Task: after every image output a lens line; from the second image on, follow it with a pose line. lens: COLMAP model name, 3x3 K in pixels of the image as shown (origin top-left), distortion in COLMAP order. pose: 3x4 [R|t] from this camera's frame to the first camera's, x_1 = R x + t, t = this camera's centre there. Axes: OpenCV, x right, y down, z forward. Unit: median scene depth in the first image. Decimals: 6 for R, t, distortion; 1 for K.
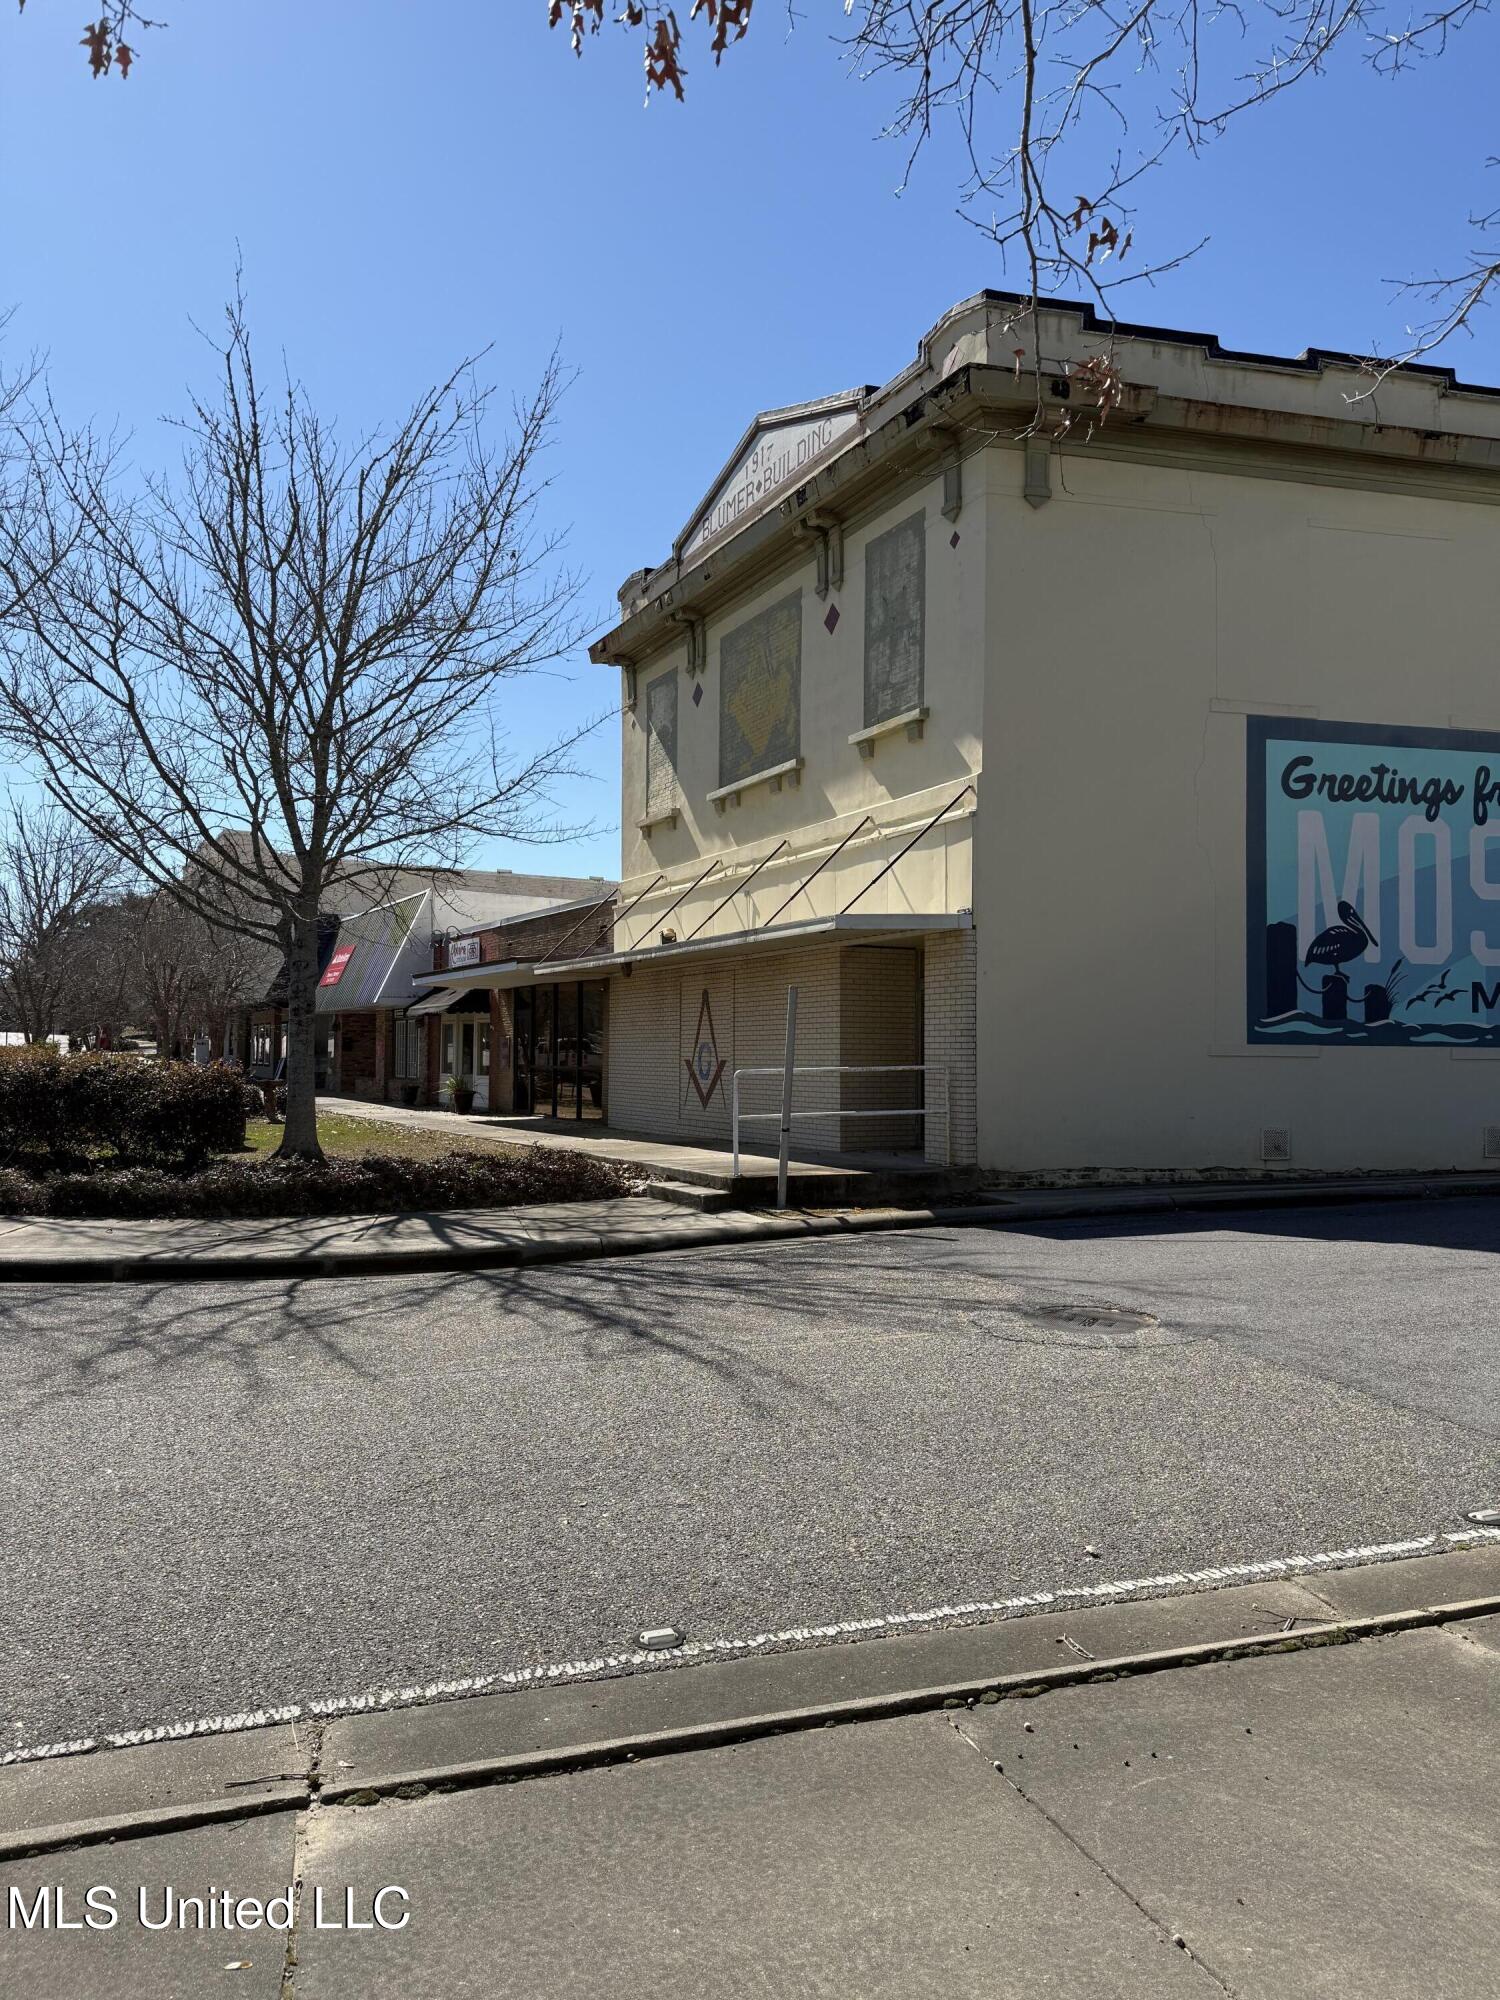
lens RADIAL K [[1394.7, 0, 750.0], [0, 1394.7, 1000.0], [0, 0, 1]] dist [0.126995, -0.234428]
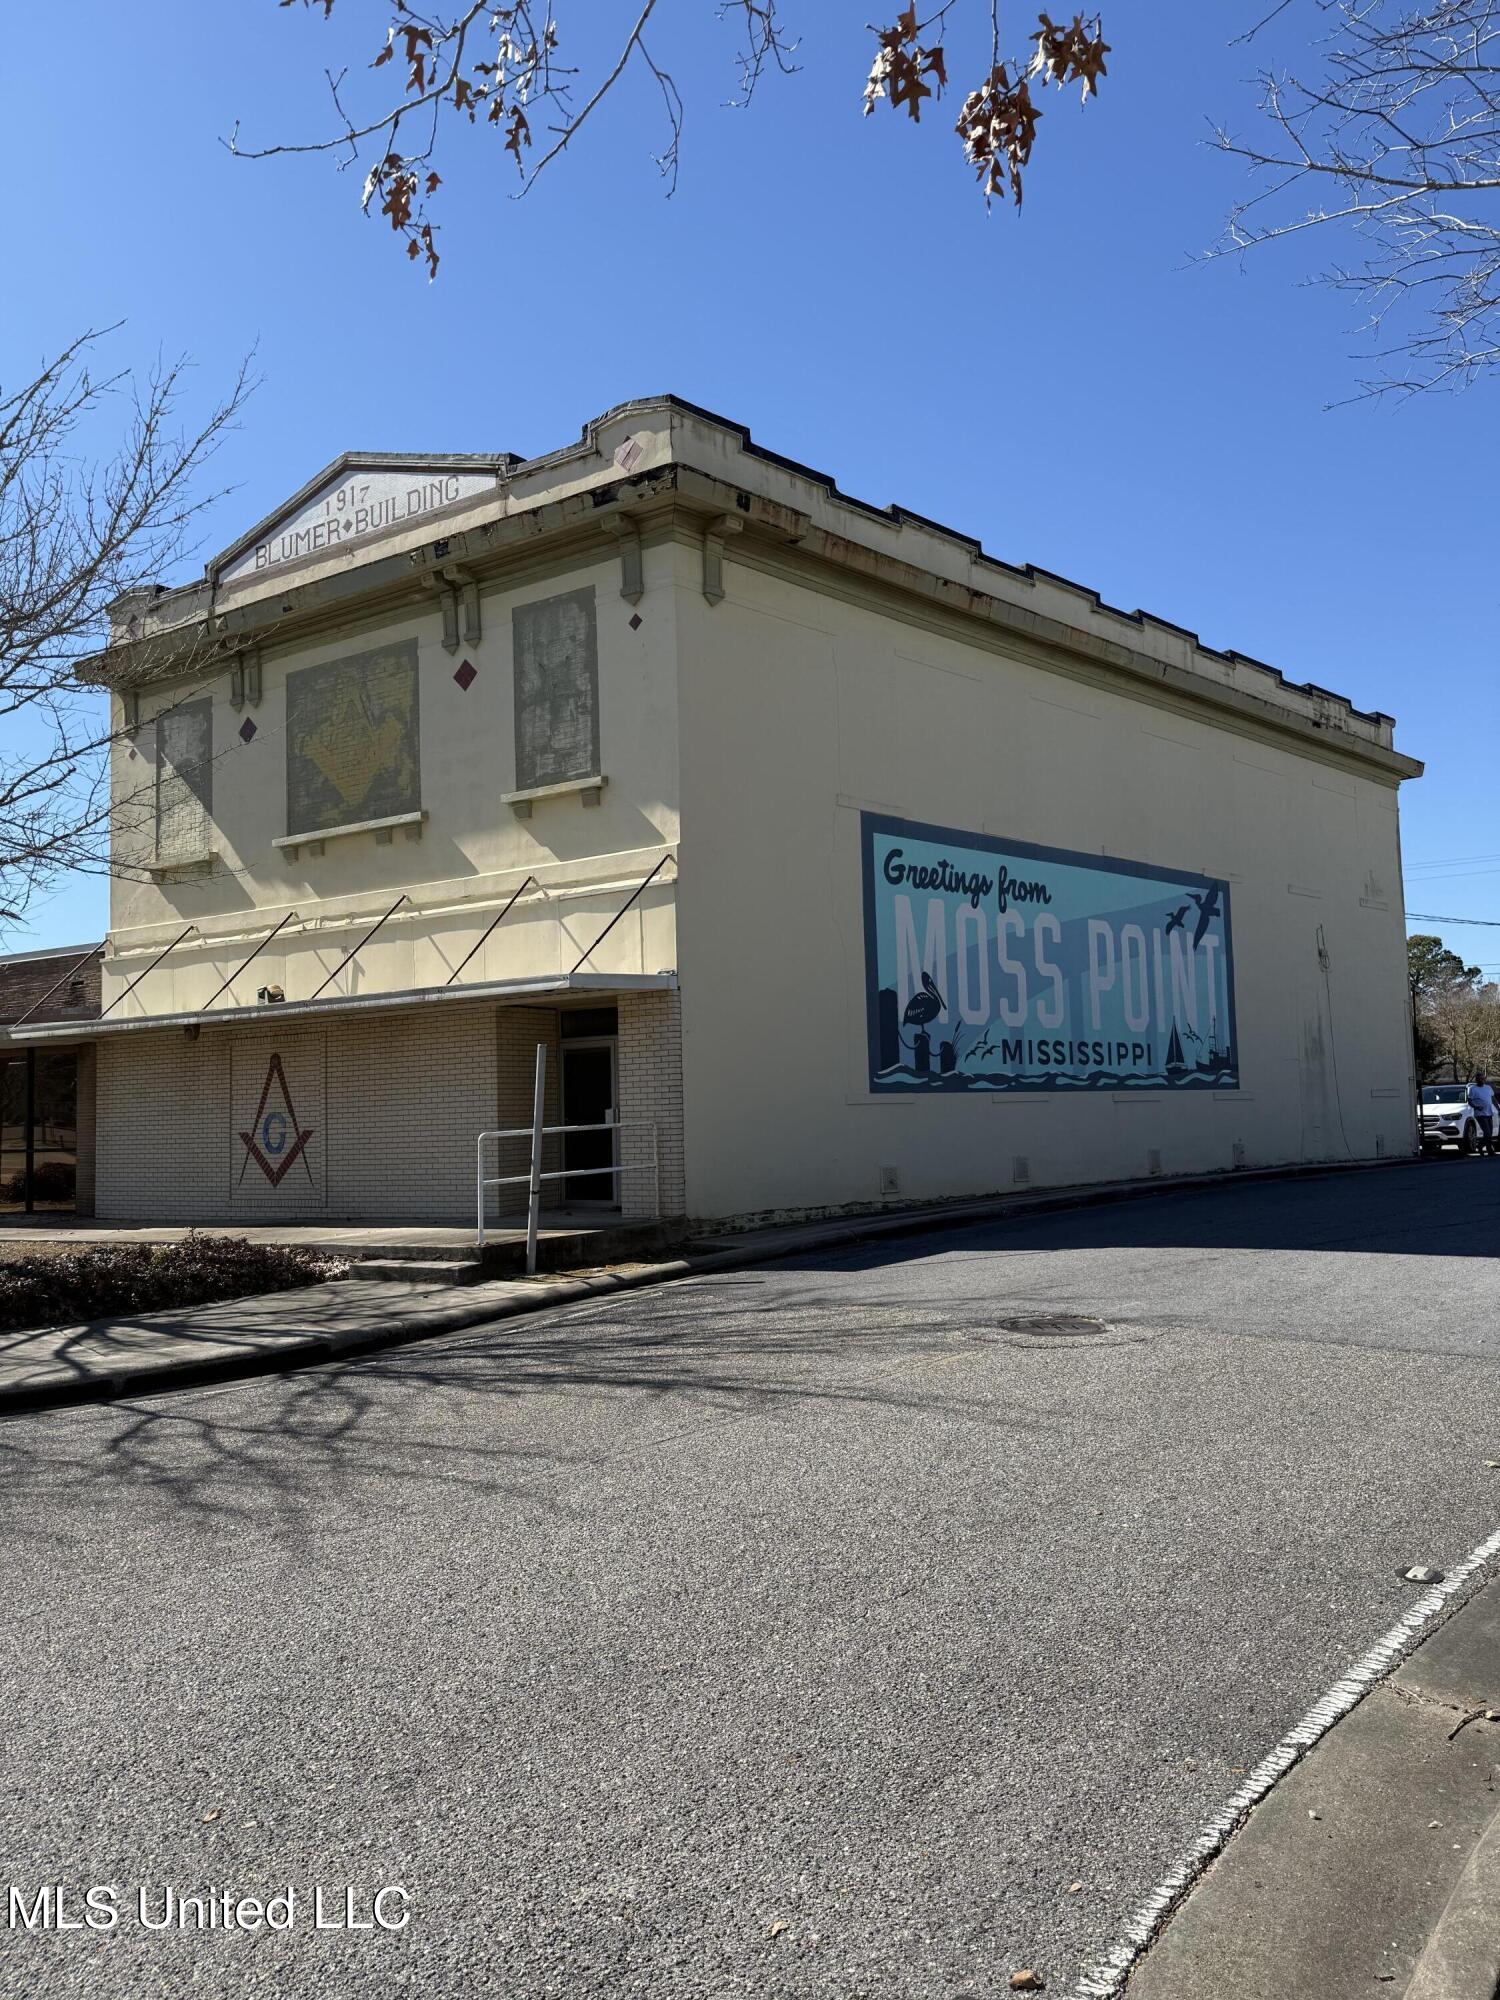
lens RADIAL K [[1387.8, 0, 750.0], [0, 1387.8, 1000.0], [0, 0, 1]] dist [0.175197, -0.385927]
pose [[0.857469, 0.010237, 0.514433, -0.311696], [0.014877, 0.998891, -0.044676, 0.004235], [-0.514320, 0.045962, 0.856366, 0.071685]]
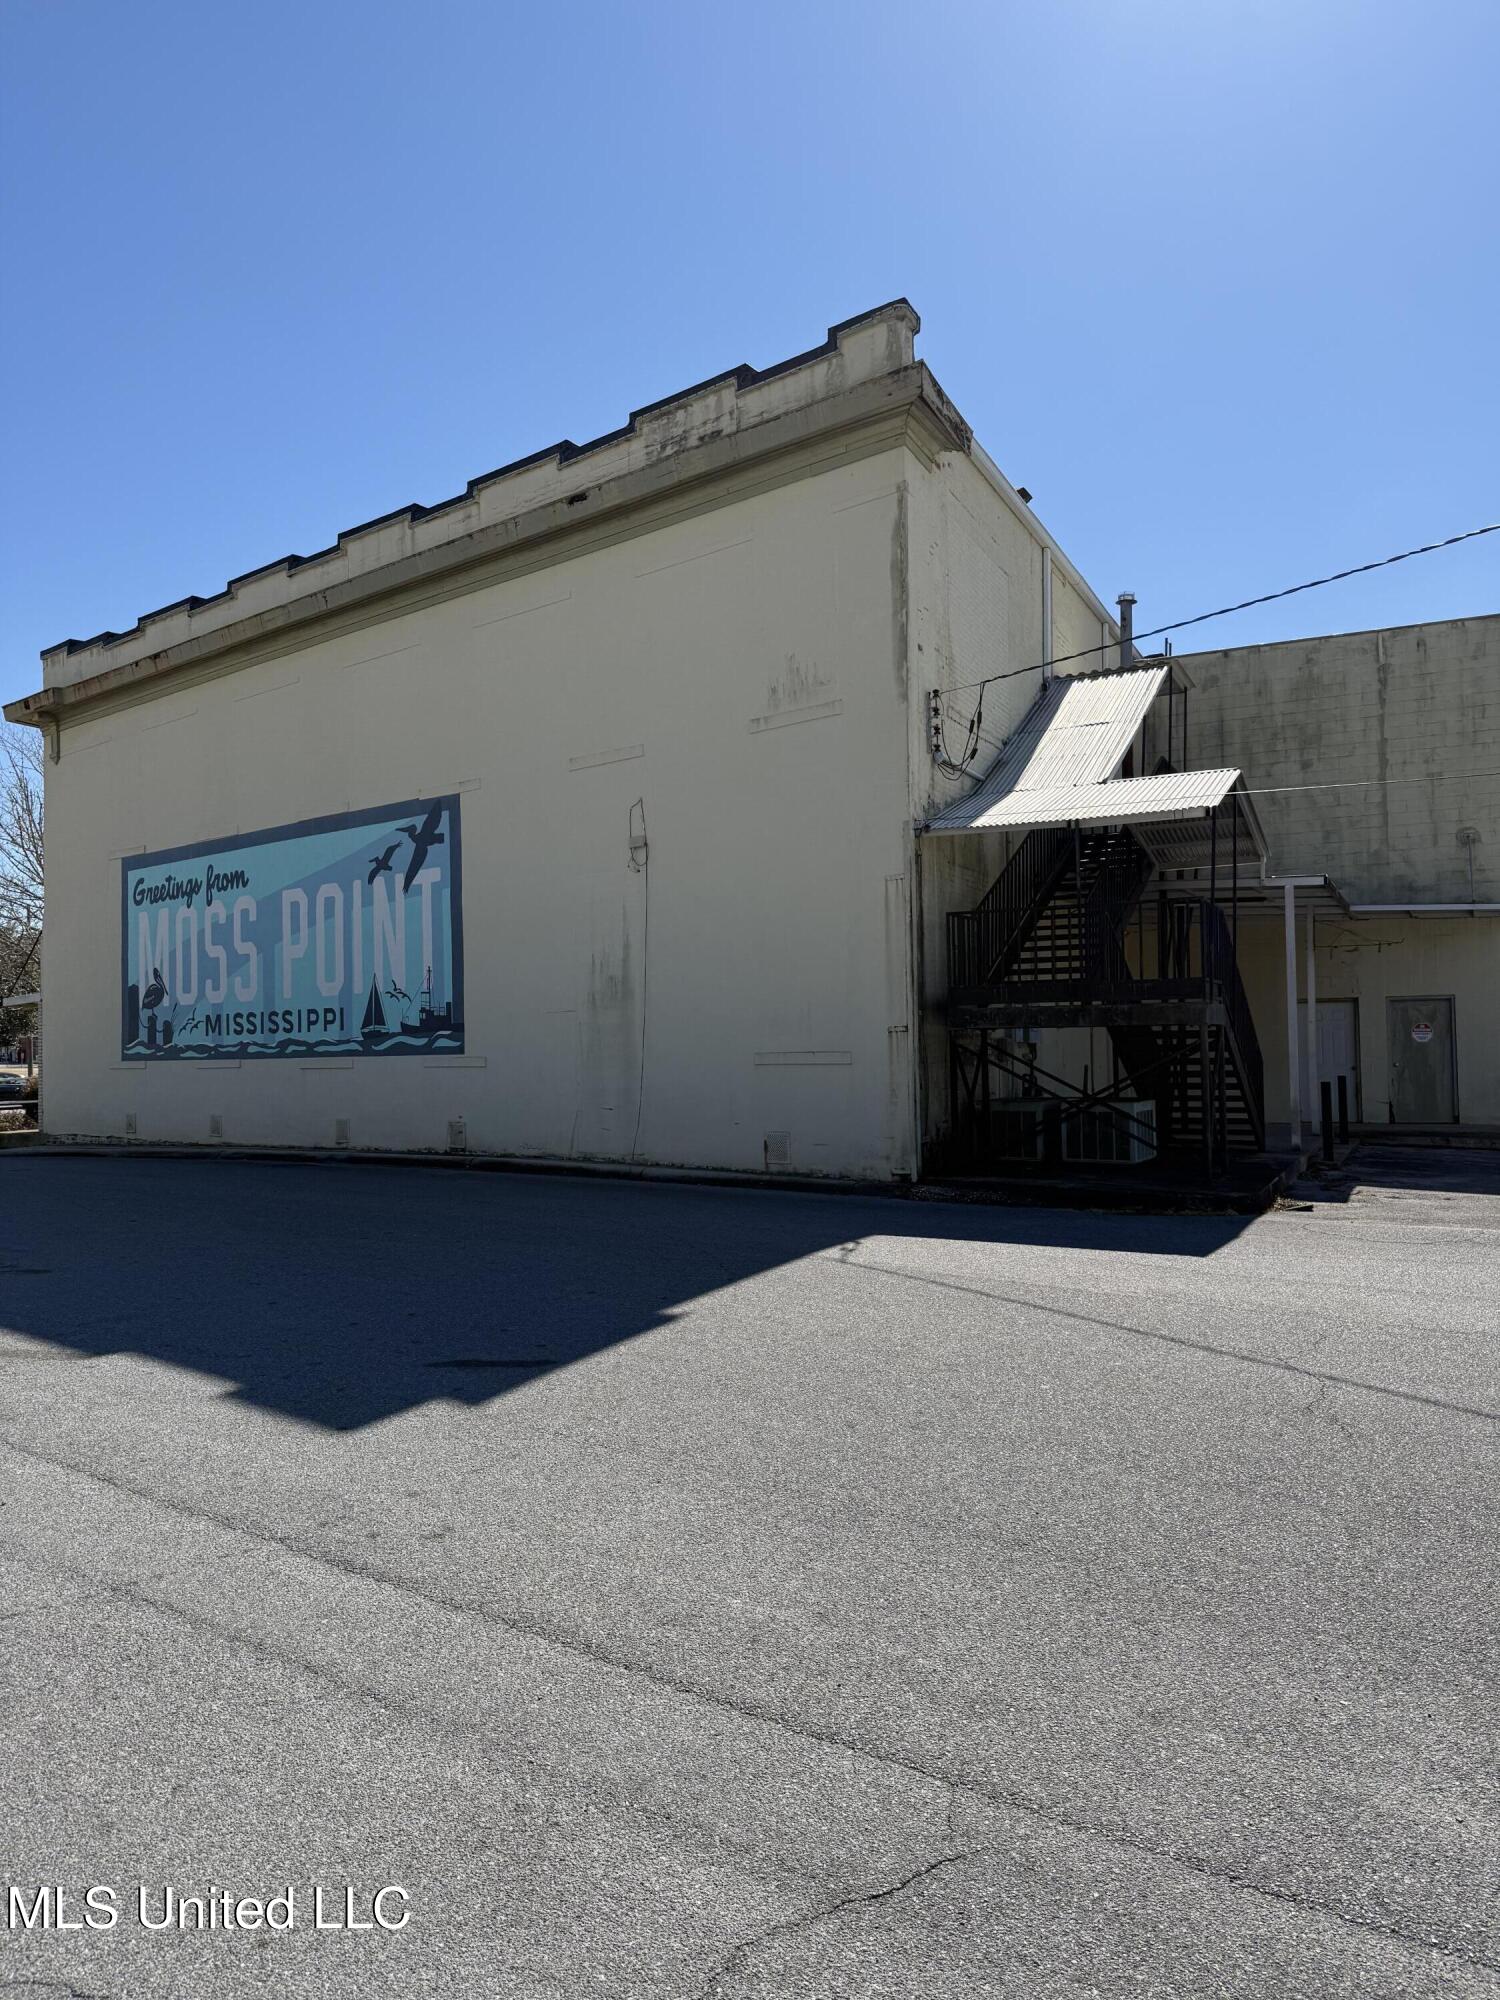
lens RADIAL K [[1394.7, 0, 750.0], [0, 1394.7, 1000.0], [0, 0, 1]] dist [0.126995, -0.234428]
pose [[0.611219, -0.048719, -0.789961, 2.043189], [0.049673, 0.998497, -0.023147, 0.033891], [0.789901, -0.025092, 0.612721, 0.564737]]
